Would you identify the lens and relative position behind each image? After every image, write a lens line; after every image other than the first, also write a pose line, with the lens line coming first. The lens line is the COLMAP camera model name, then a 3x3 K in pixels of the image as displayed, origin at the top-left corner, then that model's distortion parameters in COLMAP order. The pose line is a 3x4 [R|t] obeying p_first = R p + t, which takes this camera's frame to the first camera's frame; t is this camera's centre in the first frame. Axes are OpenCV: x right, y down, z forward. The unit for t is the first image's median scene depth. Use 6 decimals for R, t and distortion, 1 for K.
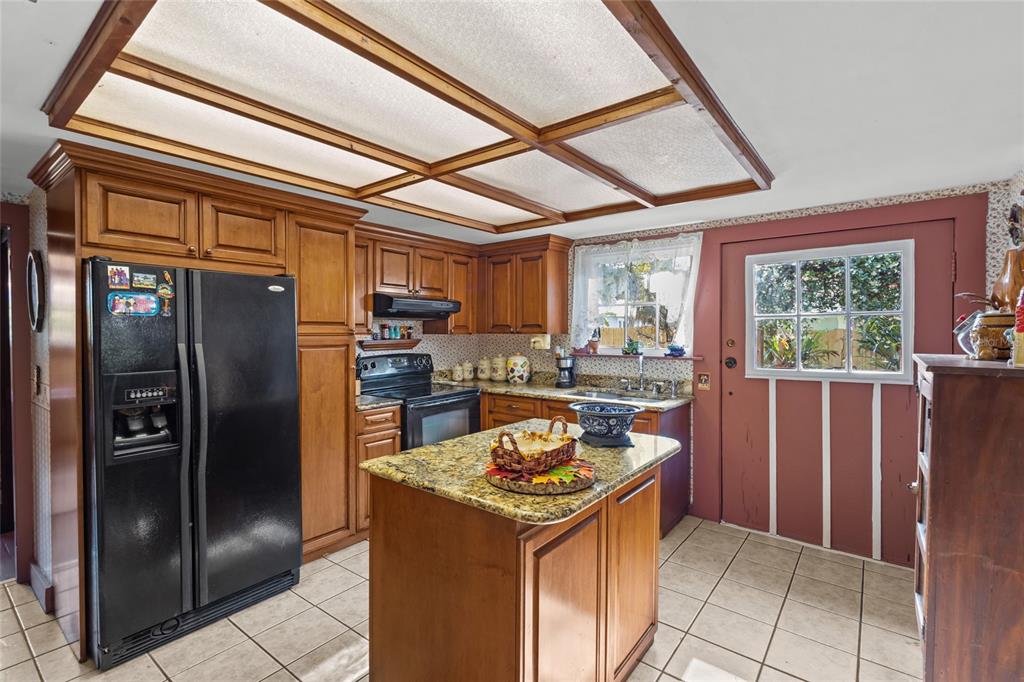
lens RADIAL K [[472.8, 0, 510.0], [0, 472.8, 338.3], [0, 0, 1]] dist [-0.002623, 0.002006]
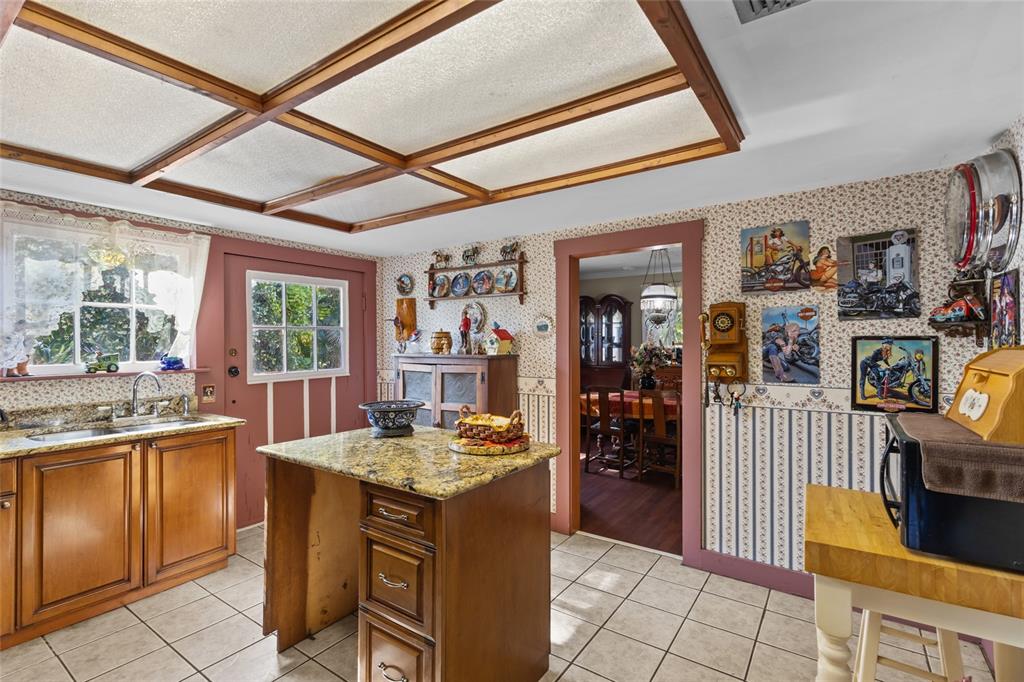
lens RADIAL K [[472.8, 0, 512.6], [0, 472.8, 341.3], [0, 0, 1]] dist [-0.002623, 0.002006]
pose [[-0.055225, 0.000804, 0.998474, -0.591716], [0.017873, 0.999840, 0.000184, -0.003382], [-0.998314, 0.017855, -0.055231, 0.460325]]
